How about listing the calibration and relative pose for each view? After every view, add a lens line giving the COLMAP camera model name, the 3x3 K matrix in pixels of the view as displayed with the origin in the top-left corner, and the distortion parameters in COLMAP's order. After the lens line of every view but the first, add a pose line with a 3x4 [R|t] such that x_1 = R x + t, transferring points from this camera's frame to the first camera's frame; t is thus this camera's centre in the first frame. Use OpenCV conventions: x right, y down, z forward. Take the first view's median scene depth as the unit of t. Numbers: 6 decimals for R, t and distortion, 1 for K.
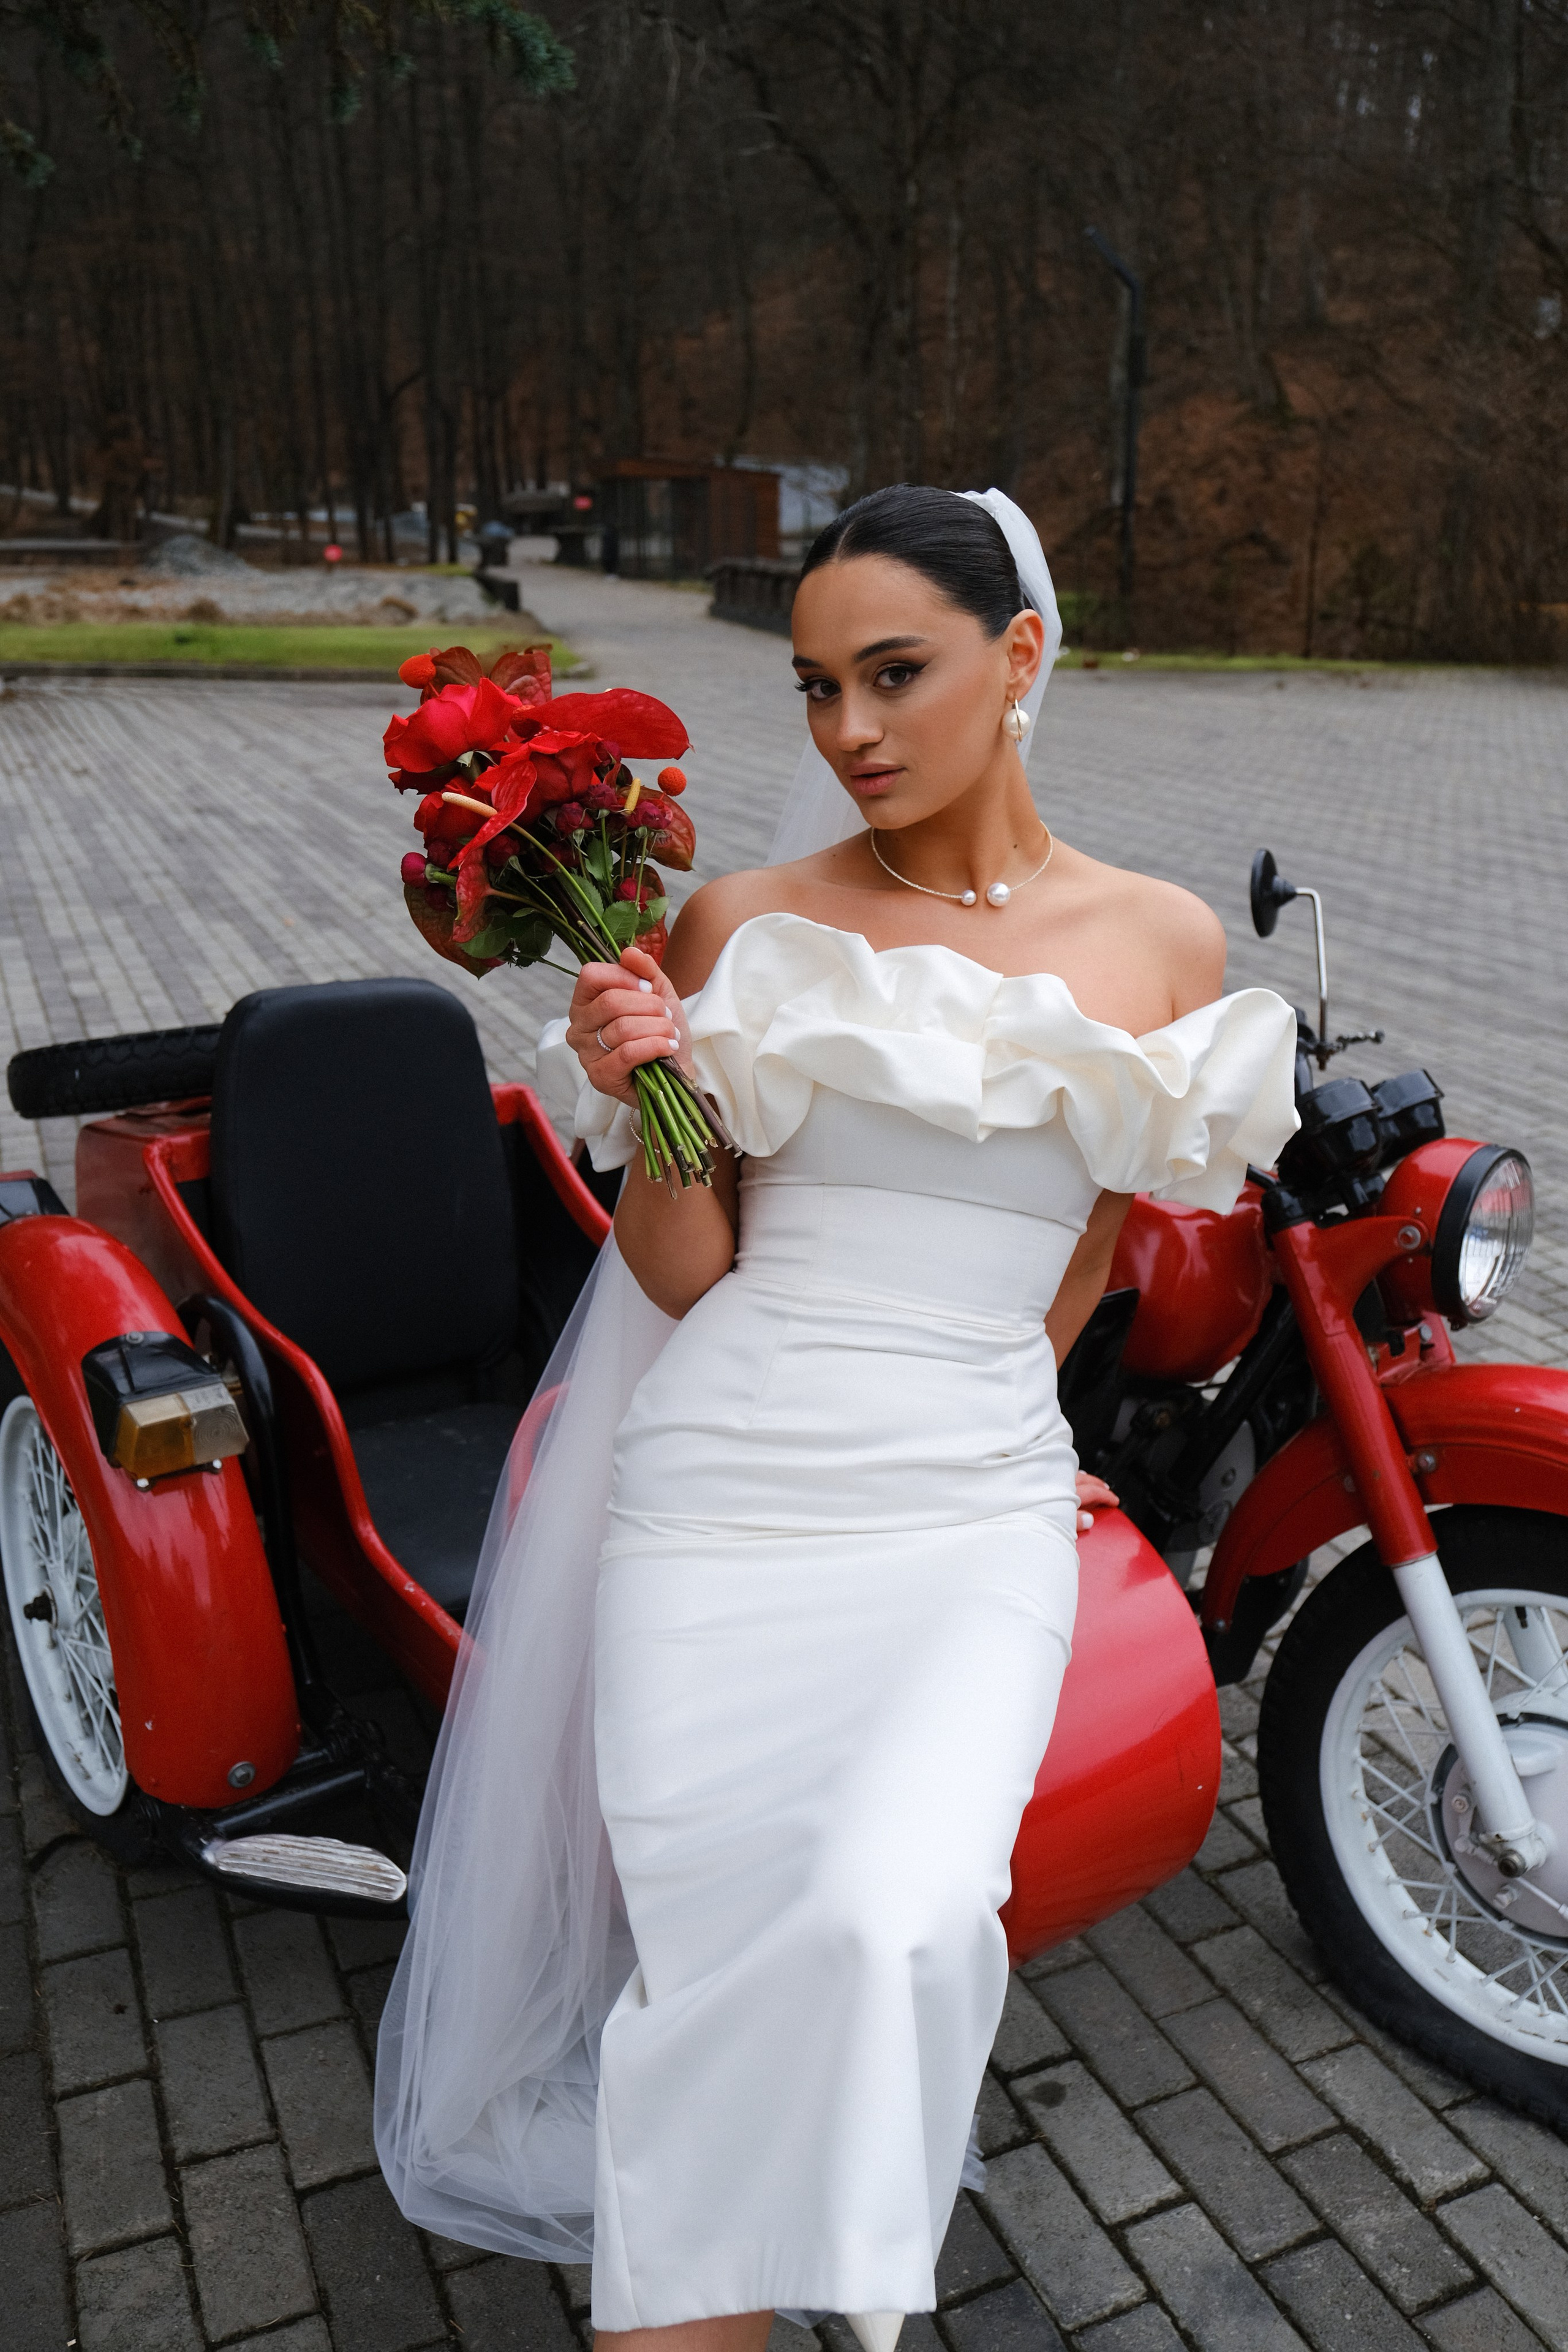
lens RADIAL K [[1853.7, 0, 789.2], [0, 1853.7, 1170.3], [0, 0, 1]] dist [-0.033819, 0.036819]
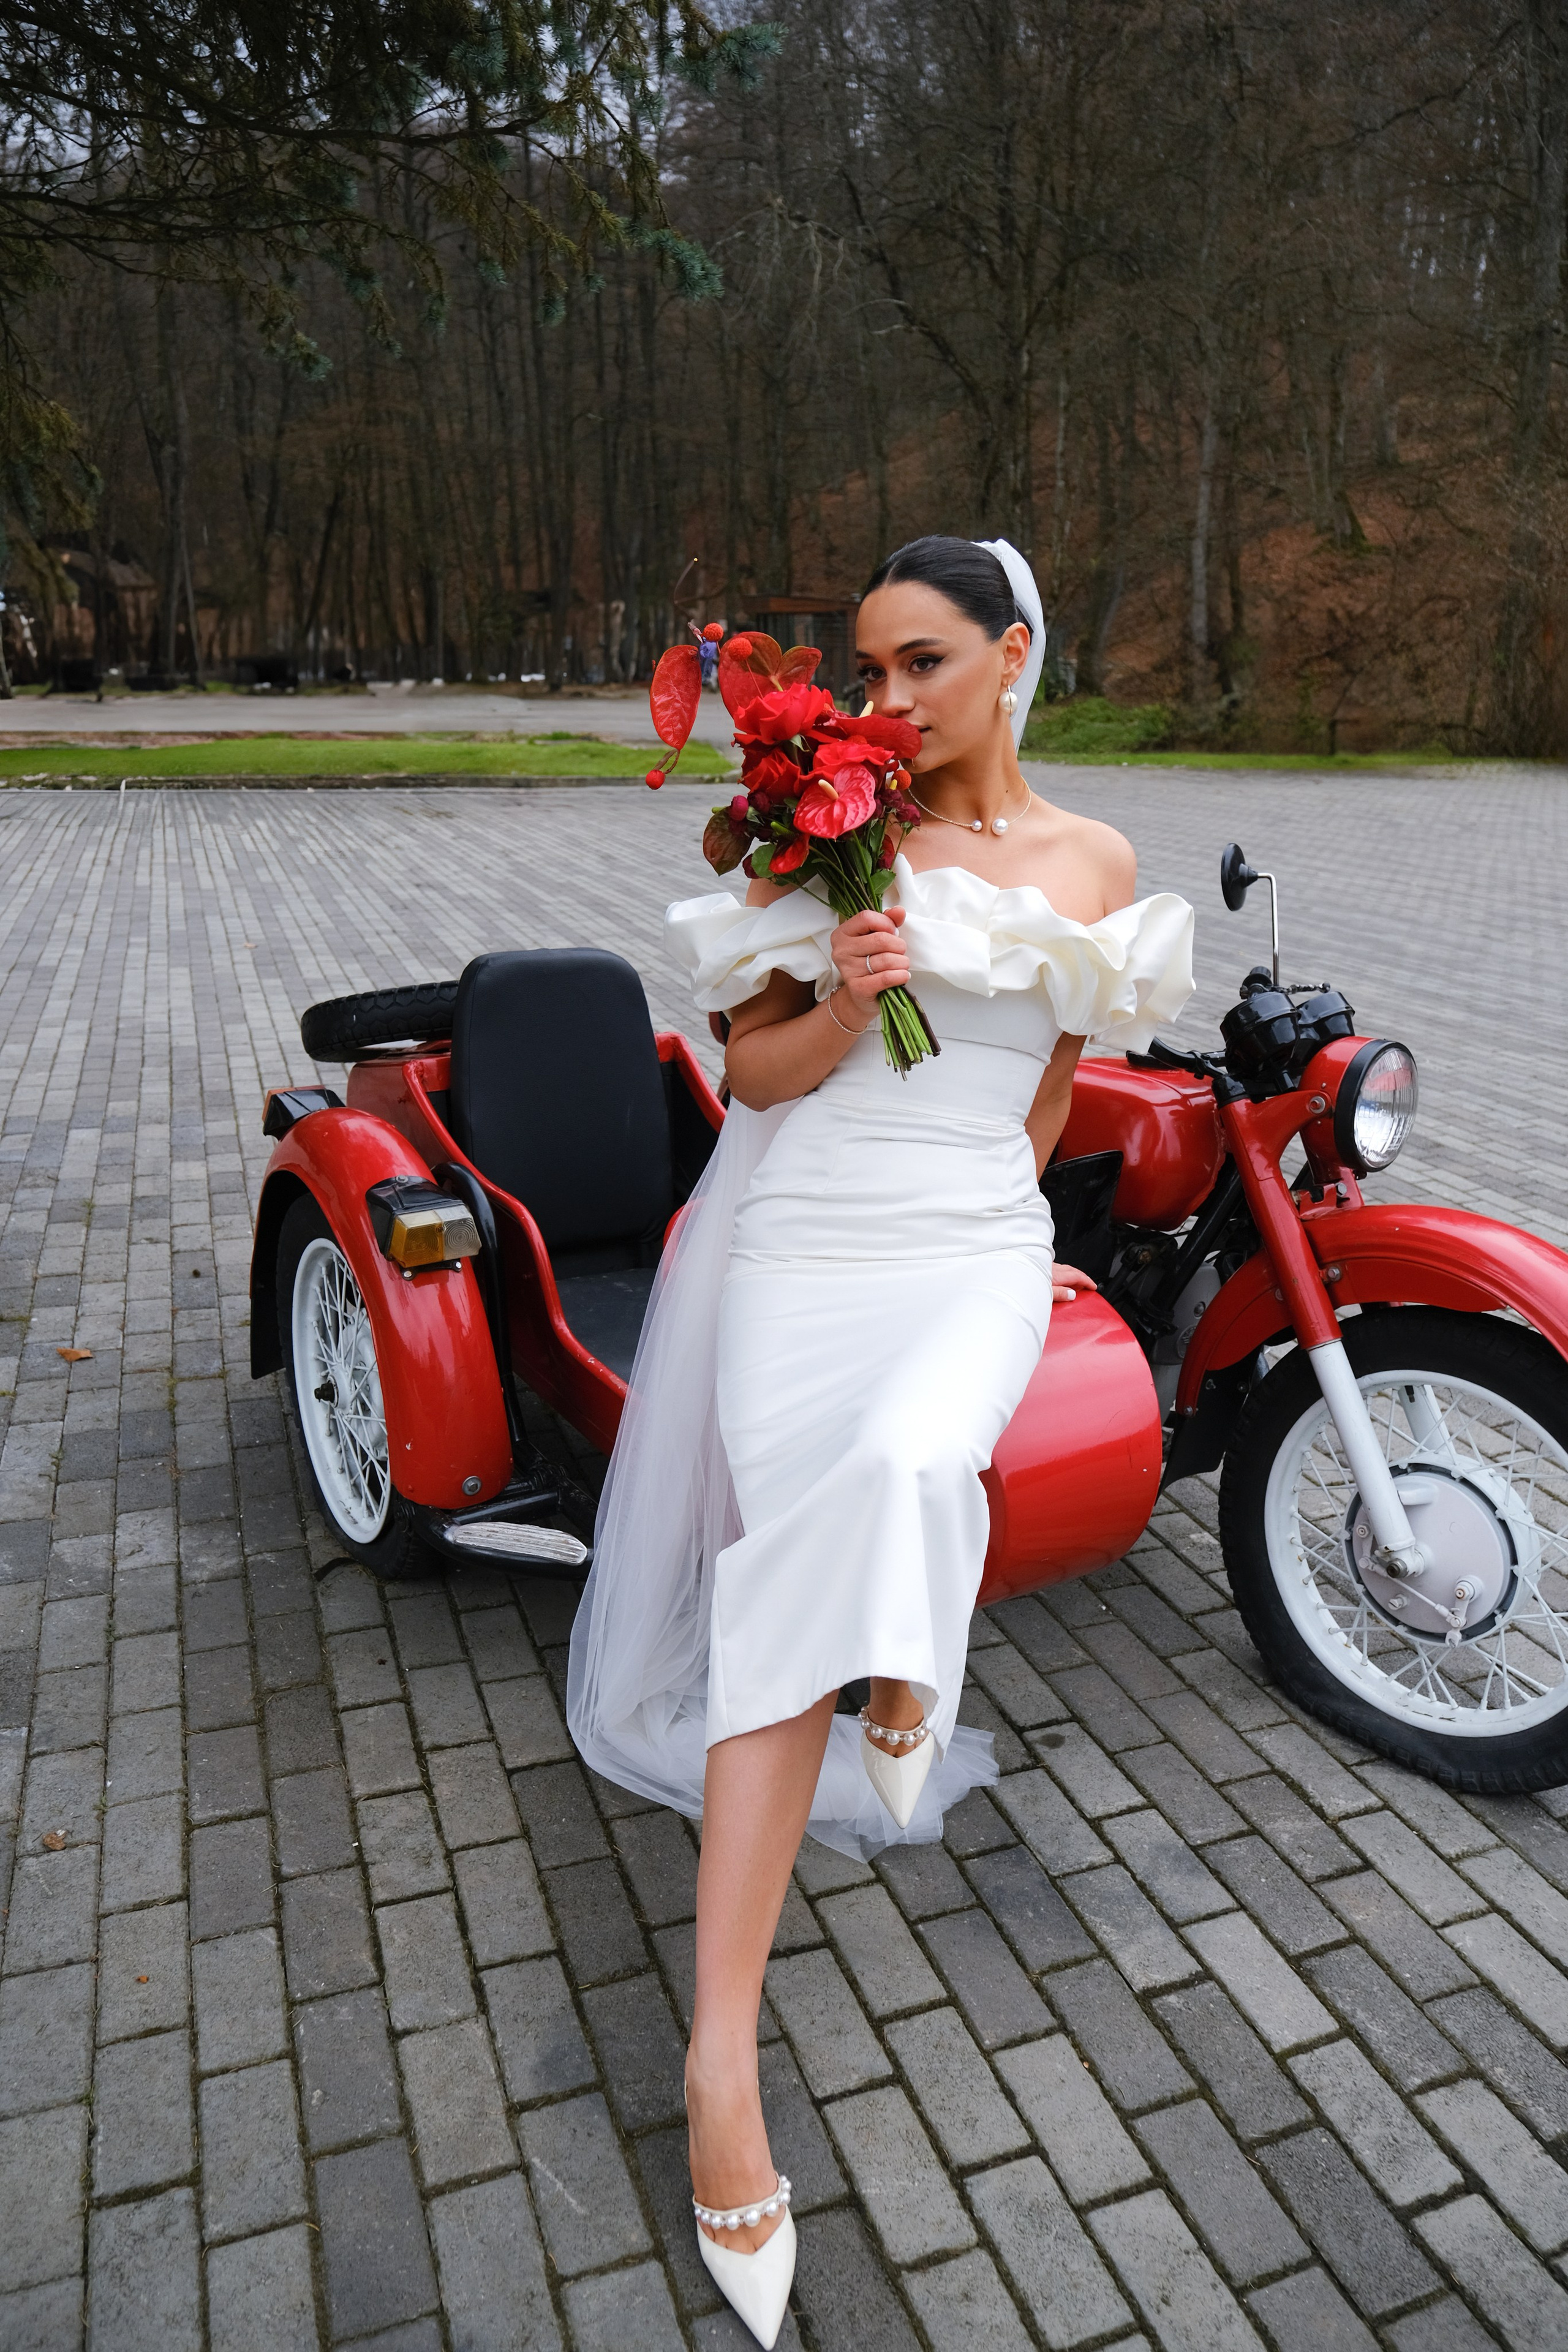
lens RADIAL K [[1619.0, 0, 778.3], [0, 1619.0, 1162.7], [0, 0, 1]] dist [-0.002680, 0.006279]
pose [[0.996464, 0.005944, -0.083810, 0.035598], [-0.008590, 0.999475, -0.031244, 0.109174], [0.083580, 0.031853, 0.995992, -0.203434]]
